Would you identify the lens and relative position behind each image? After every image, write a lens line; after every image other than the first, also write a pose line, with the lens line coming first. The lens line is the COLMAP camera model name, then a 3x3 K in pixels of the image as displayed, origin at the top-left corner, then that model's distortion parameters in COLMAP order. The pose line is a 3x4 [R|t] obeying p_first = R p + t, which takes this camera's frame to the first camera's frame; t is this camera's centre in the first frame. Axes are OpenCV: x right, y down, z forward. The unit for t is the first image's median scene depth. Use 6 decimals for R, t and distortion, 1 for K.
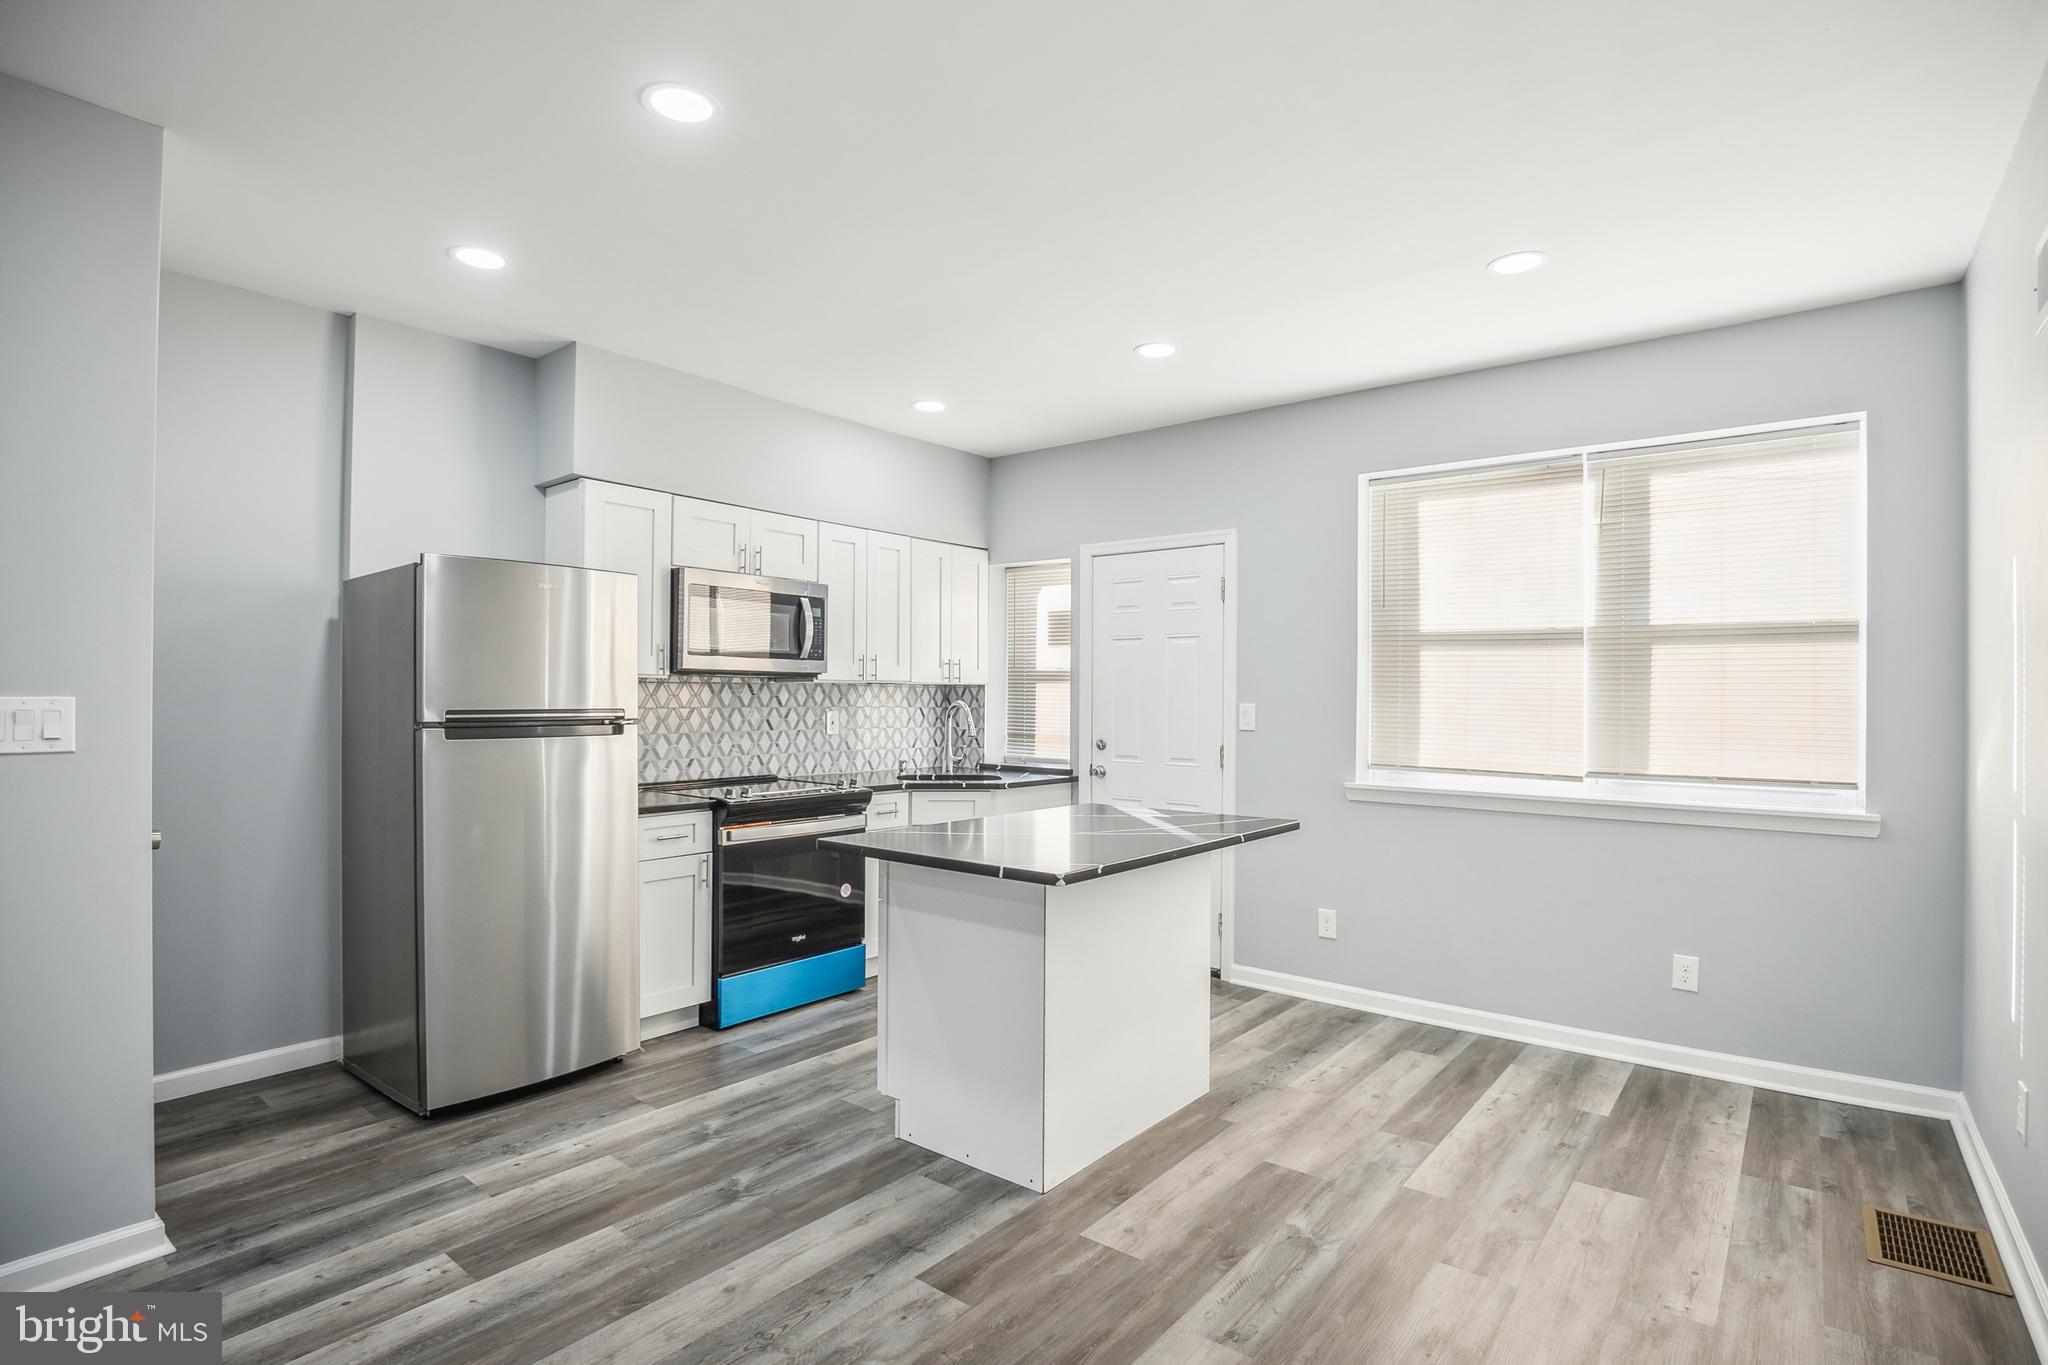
lens RADIAL K [[1009.2, 0, 1013.5], [0, 1009.2, 696.1], [0, 0, 1]] dist [-0.037743, 0.002639]
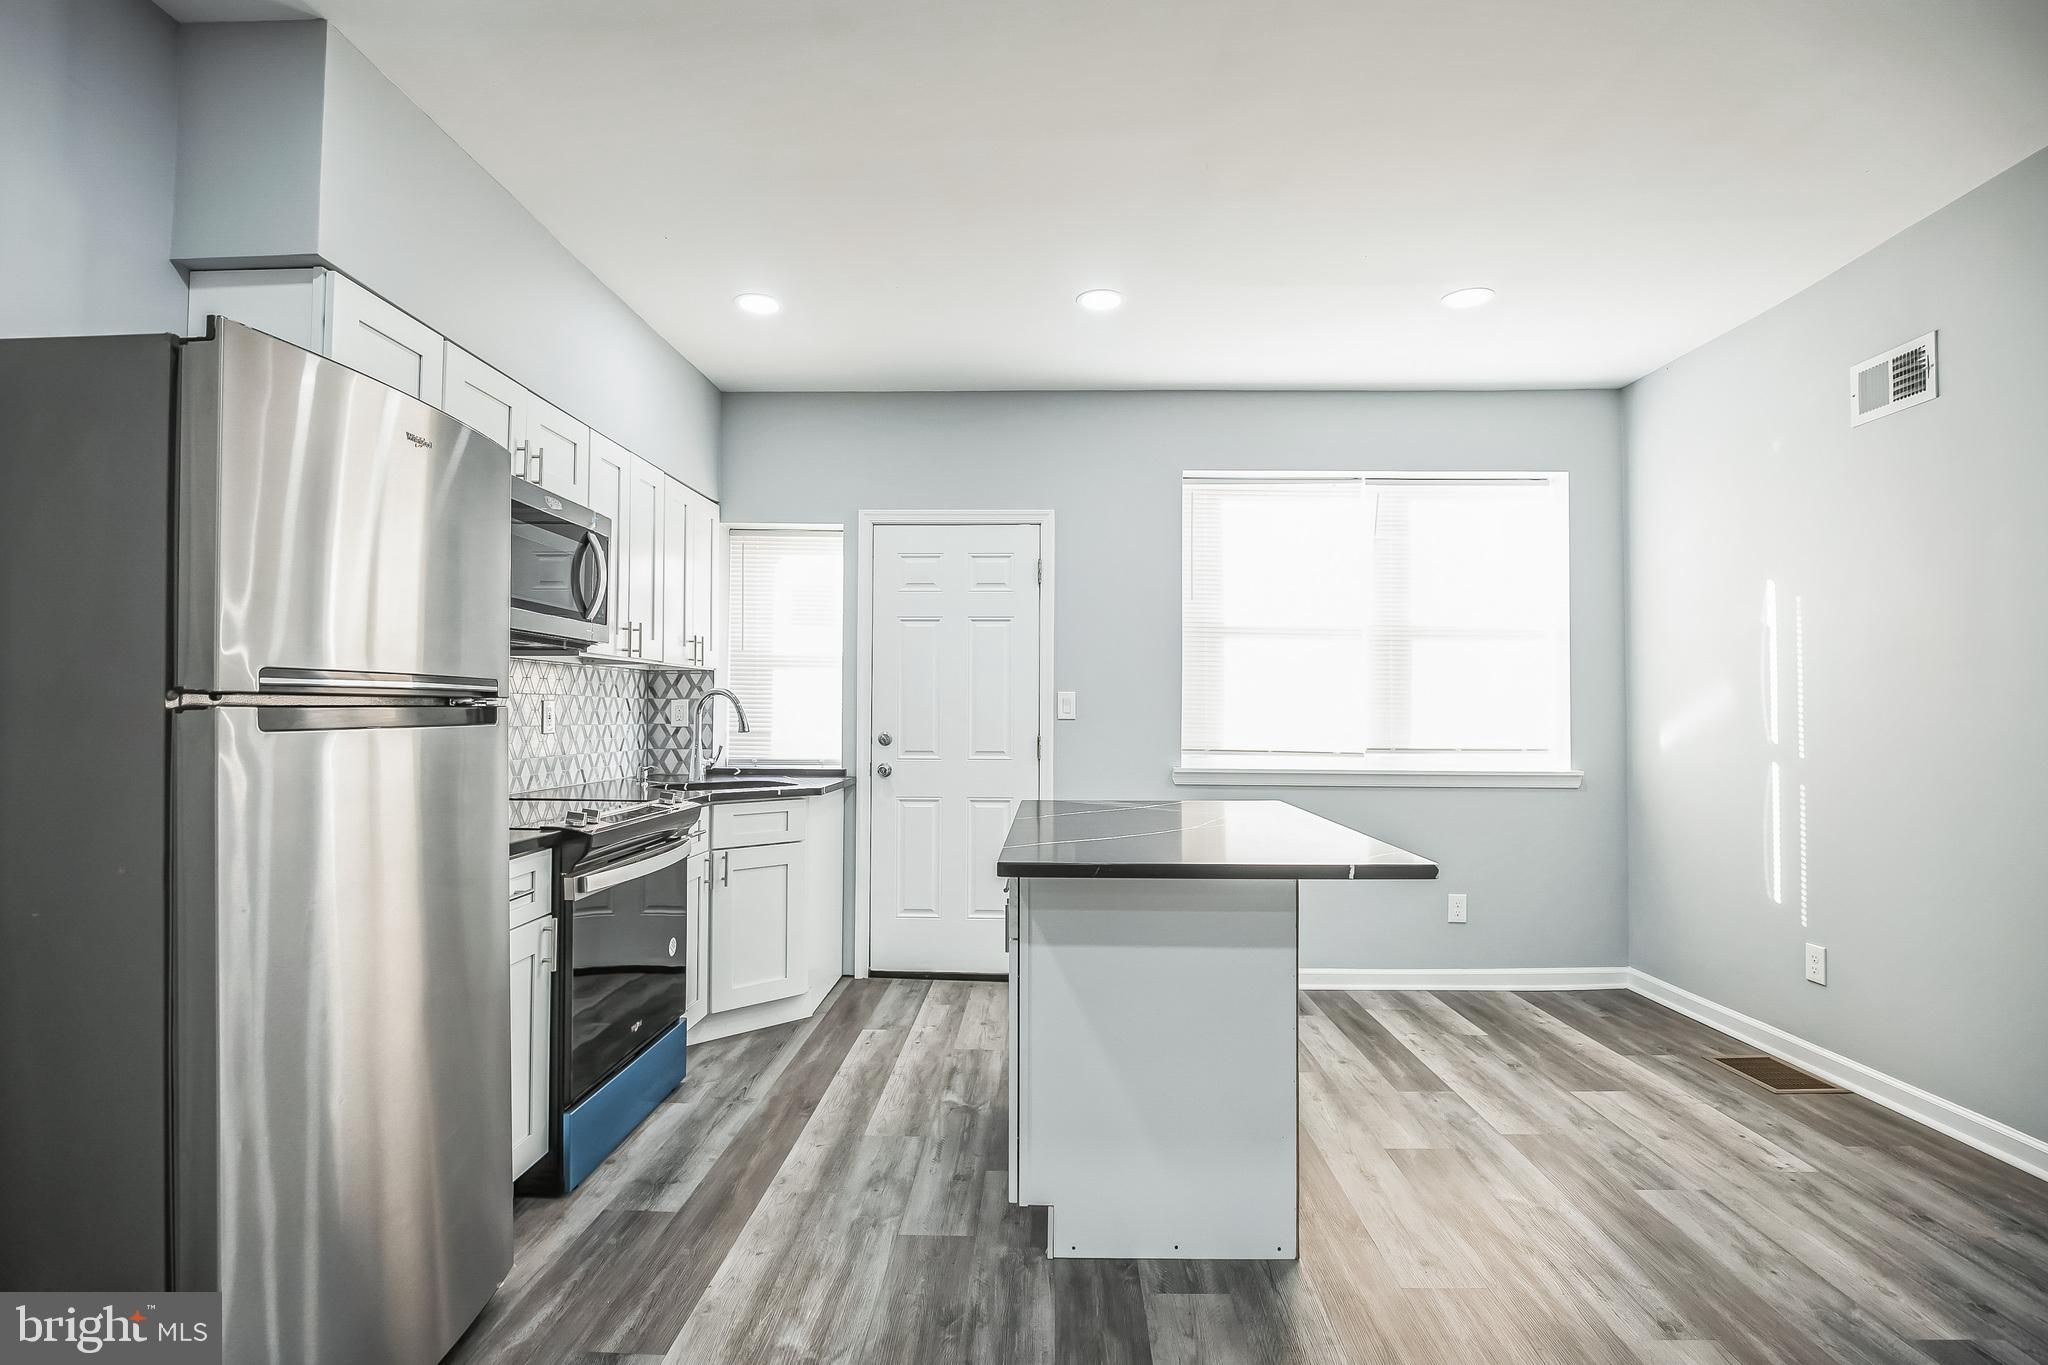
lens RADIAL K [[974.7, 0, 1028.4], [0, 974.7, 686.1], [0, 0, 1]] dist [-0.027586, 0.005047]
pose [[0.790709, 0.011325, 0.612088, -0.435322], [0.001531, 0.999789, -0.020476, 0.025392], [-0.612191, 0.017127, 0.790525, 0.334990]]
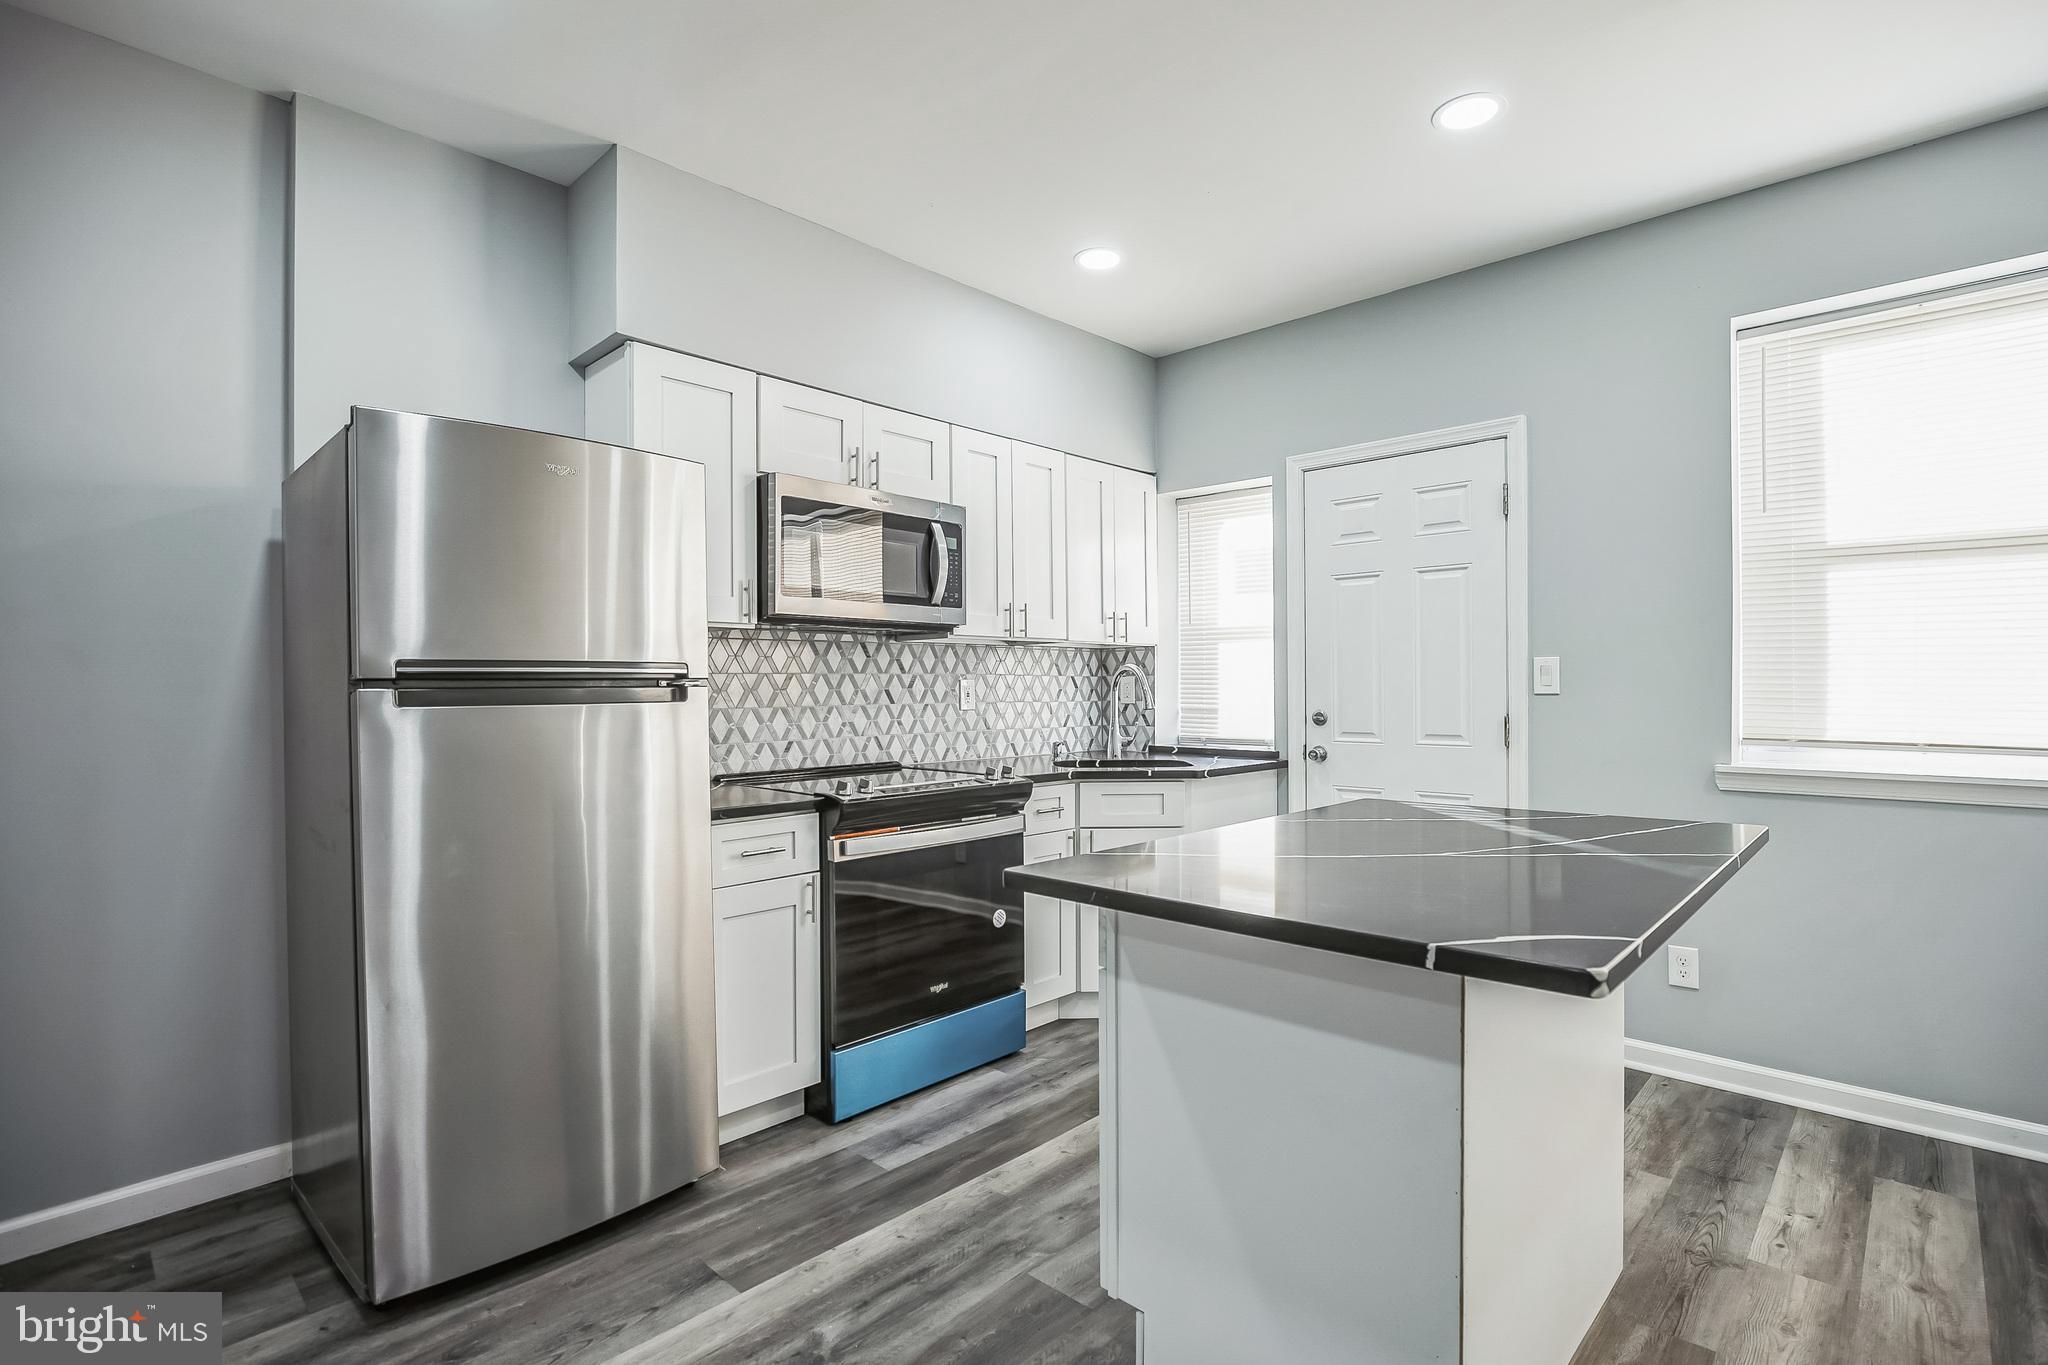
lens RADIAL K [[974.7, 0, 1024.2], [0, 974.7, 692.2], [0, 0, 1]] dist [-0.027586, 0.005047]
pose [[0.996963, -0.013491, -0.076703, -0.103100], [0.013865, 0.999894, 0.004350, 0.028897], [0.076637, -0.005400, 0.997044, 0.332744]]
